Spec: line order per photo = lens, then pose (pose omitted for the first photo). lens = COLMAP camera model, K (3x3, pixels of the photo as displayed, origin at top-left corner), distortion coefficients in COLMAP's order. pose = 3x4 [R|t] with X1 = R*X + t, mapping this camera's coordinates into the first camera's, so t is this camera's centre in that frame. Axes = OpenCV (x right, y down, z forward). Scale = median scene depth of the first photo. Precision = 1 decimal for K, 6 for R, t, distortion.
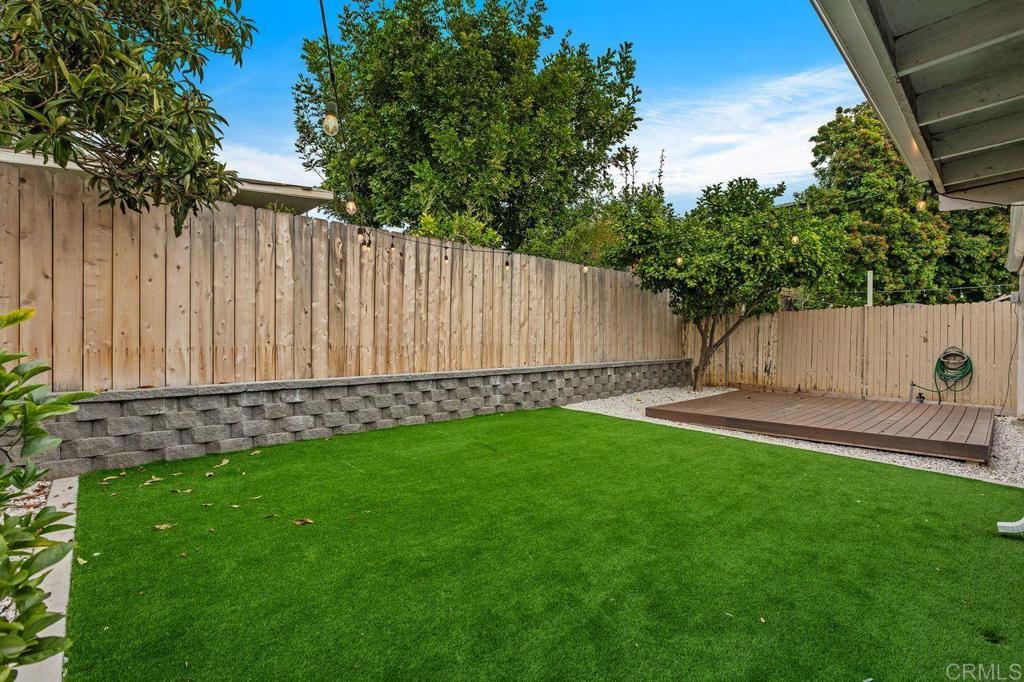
lens RADIAL K [[460.5, 0, 524.5], [0, 460.5, 342.2], [0, 0, 1]] dist [-0.001113, 0.001472]
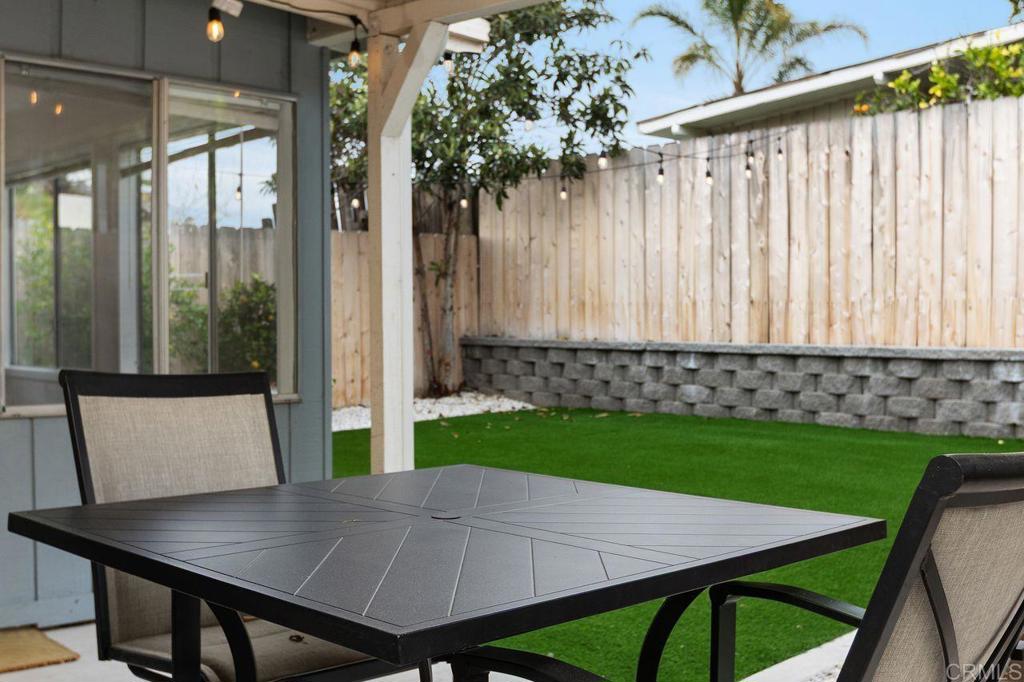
lens RADIAL K [[1146.2, 0, 536.6], [0, 1146.2, 356.2], [0, 0, 1]] dist [-0.012365, 0.000000]
pose [[0.037867, 0.044798, -0.998278, 1.245325], [0.004735, 0.998975, 0.045009, 0.011030], [0.999272, -0.006431, 0.037616, 0.514043]]
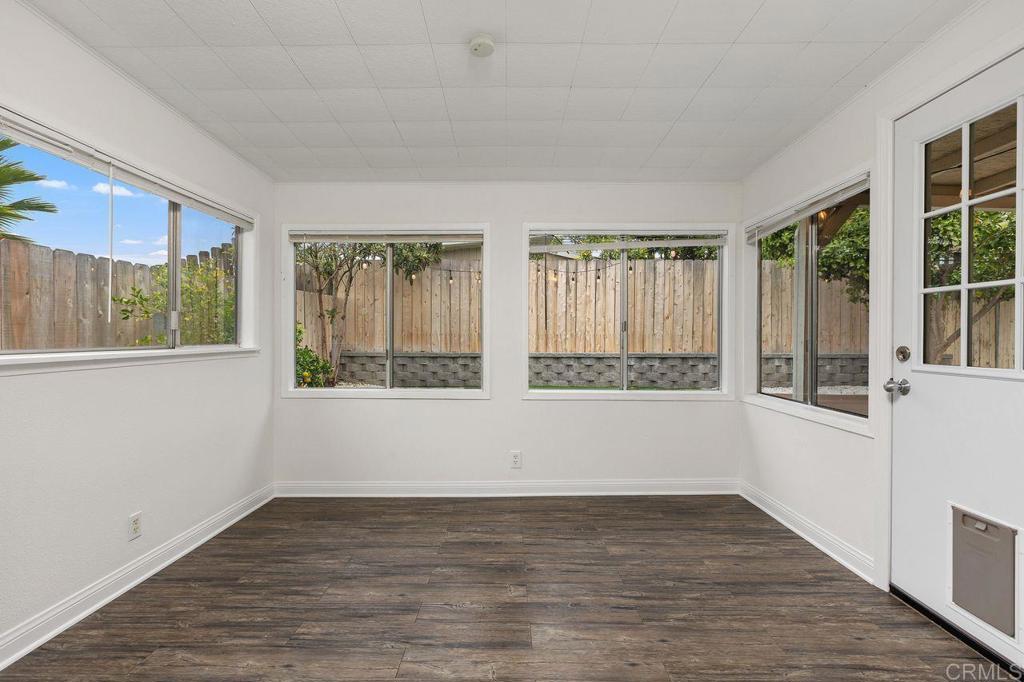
lens RADIAL K [[460.5, 0, 512.6], [0, 460.5, 340.3], [0, 0, 1]] dist [-0.001113, 0.001472]
pose [[0.729753, 0.009309, -0.683648, 0.655160], [-0.005516, 0.999955, 0.007728, 0.016893], [0.683689, -0.001869, 0.729771, -0.198457]]
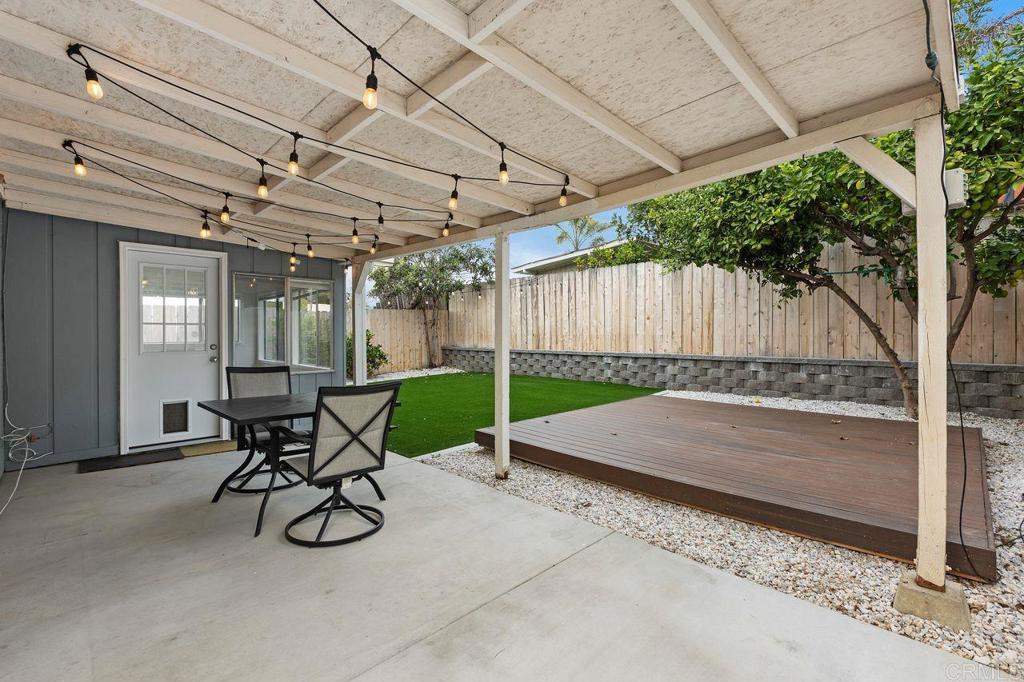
lens RADIAL K [[460.5, 0, 529.3], [0, 460.5, 333.2], [0, 0, 1]] dist [-0.001113, 0.001472]
pose [[0.050208, 0.009901, -0.998690, 1.510384], [0.007448, 0.999919, 0.010288, -0.017832], [0.998711, -0.007955, 0.050131, 0.770074]]
